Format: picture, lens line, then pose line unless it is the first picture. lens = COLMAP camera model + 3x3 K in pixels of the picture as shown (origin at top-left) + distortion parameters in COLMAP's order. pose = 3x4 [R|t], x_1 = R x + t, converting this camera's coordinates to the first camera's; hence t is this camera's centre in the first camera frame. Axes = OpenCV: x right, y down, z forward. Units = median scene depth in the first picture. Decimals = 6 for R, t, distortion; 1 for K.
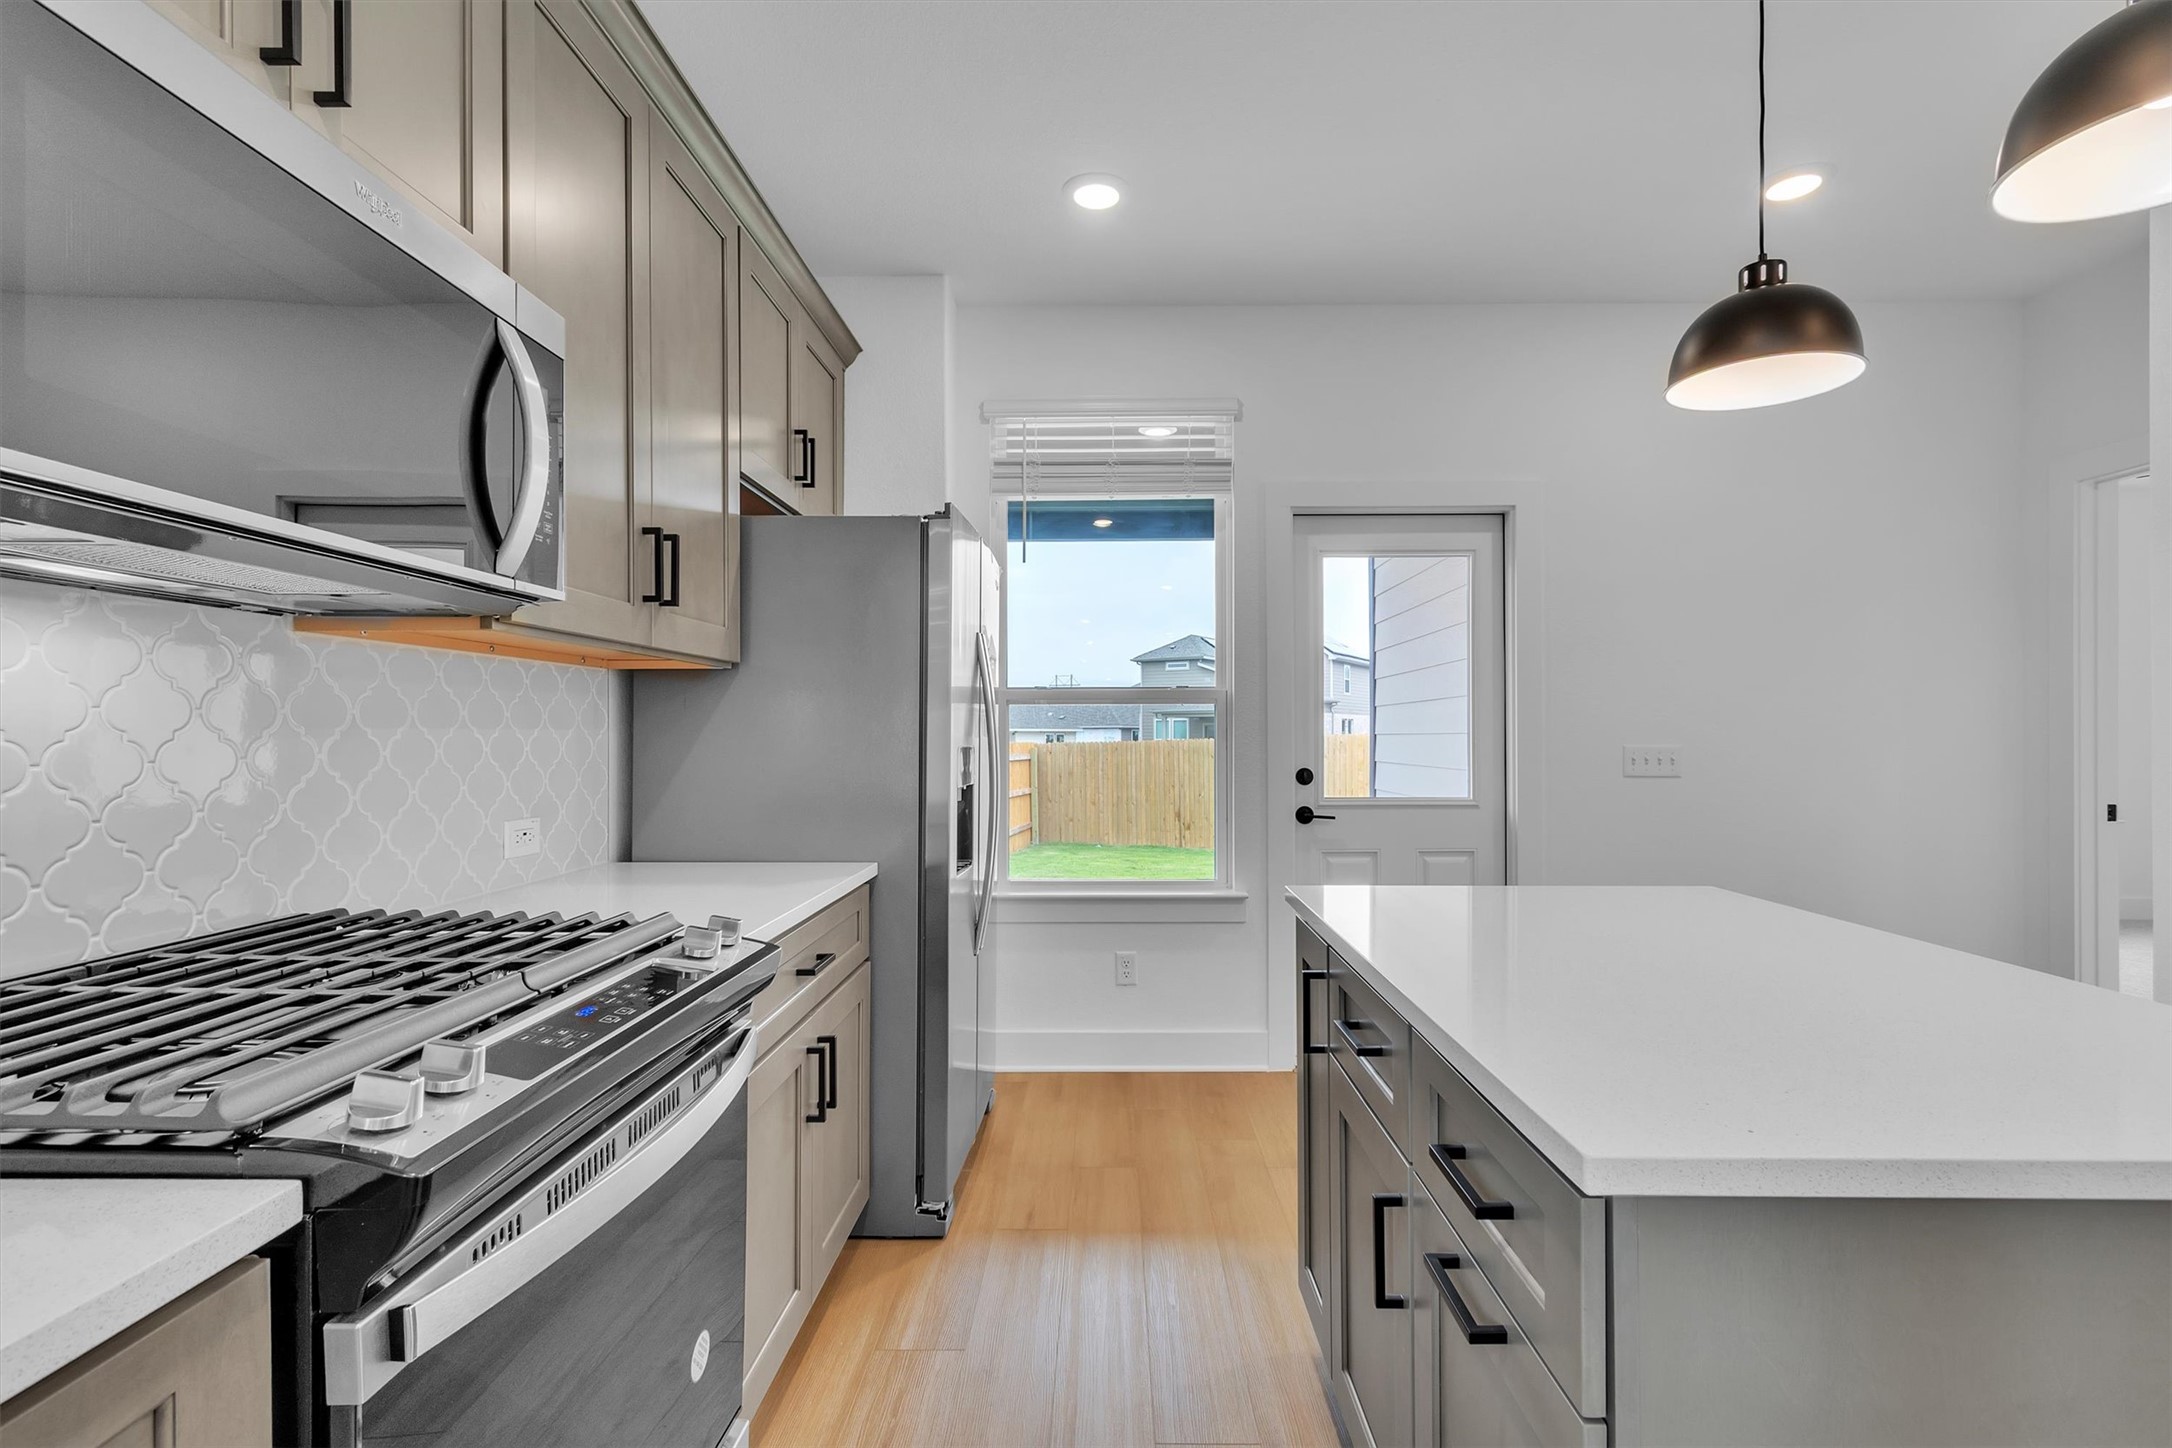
lens RADIAL K [[1035.4, 0, 1113.3], [0, 1035.4, 733.6], [0, 0, 1]] dist [0.032207, -0.000046]
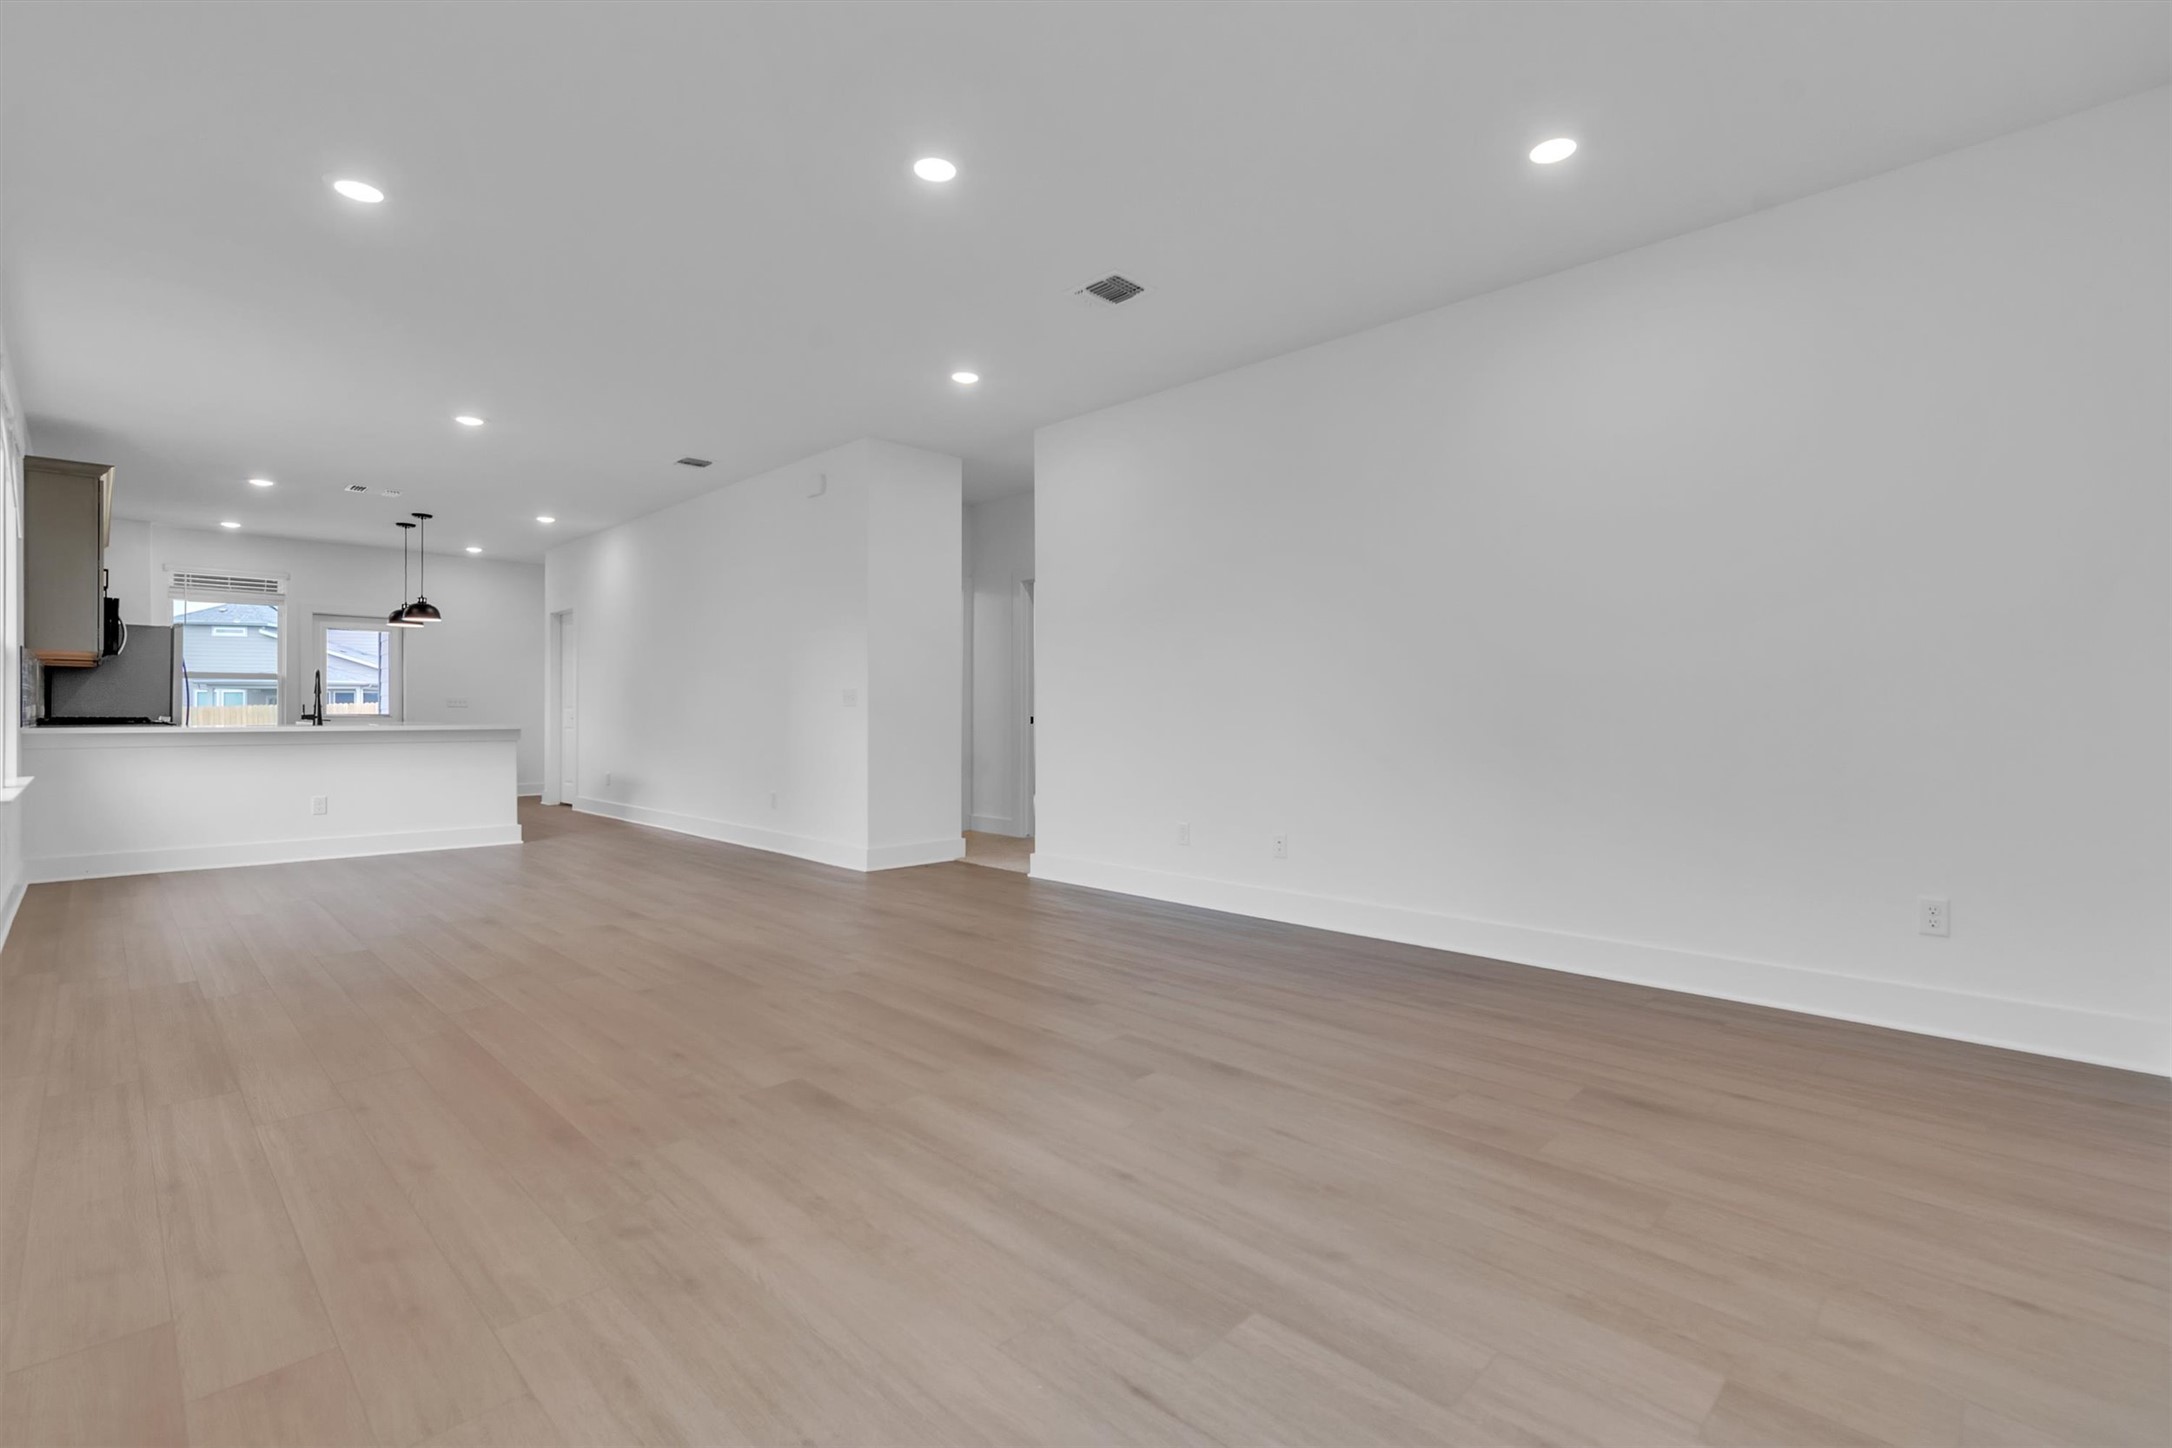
lens RADIAL K [[984.2, 0, 1088.5], [0, 984.2, 712.6], [0, 0, 1]] dist [0.000362, 0.000043]
pose [[0.708856, 0.005104, 0.705335, -0.222894], [-0.005253, 0.999984, -0.001956, 0.052945], [-0.705334, -0.002318, 0.708872, -2.436552]]
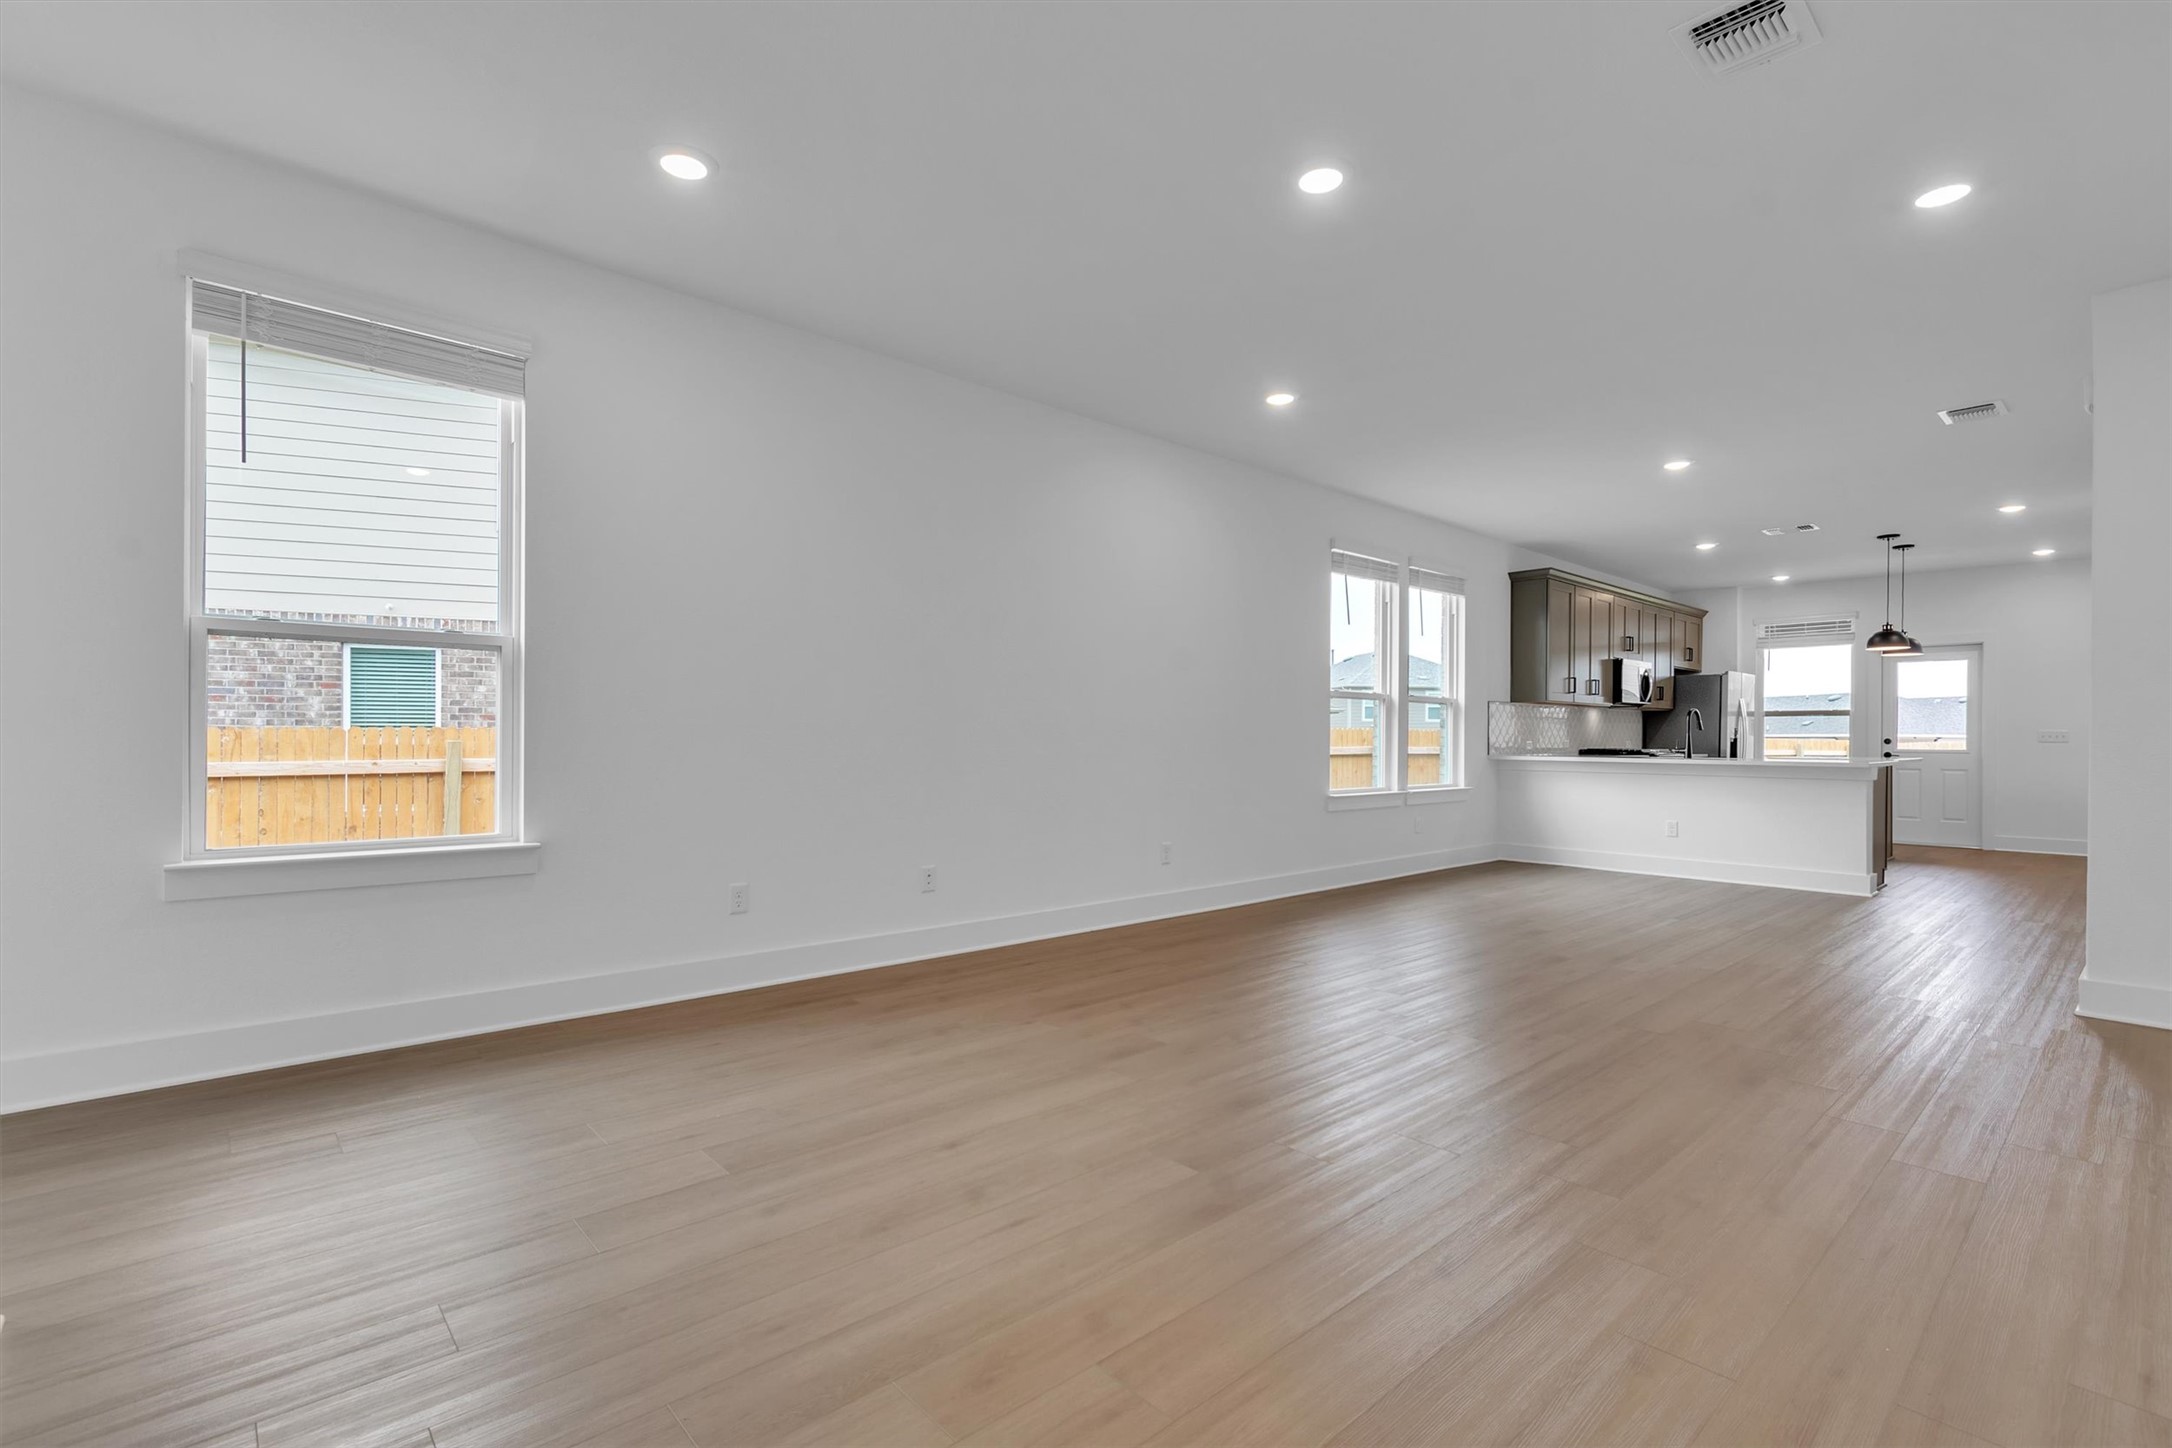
lens RADIAL K [[984.2, 0, 1088.5], [0, 984.2, 712.6], [0, 0, 1]] dist [0.000362, 0.000043]
pose [[0.662585, -0.014120, -0.748853, 0.750969], [-0.007530, 0.999646, -0.025512, 0.047385], [0.748949, 0.022543, 0.662244, -2.421438]]
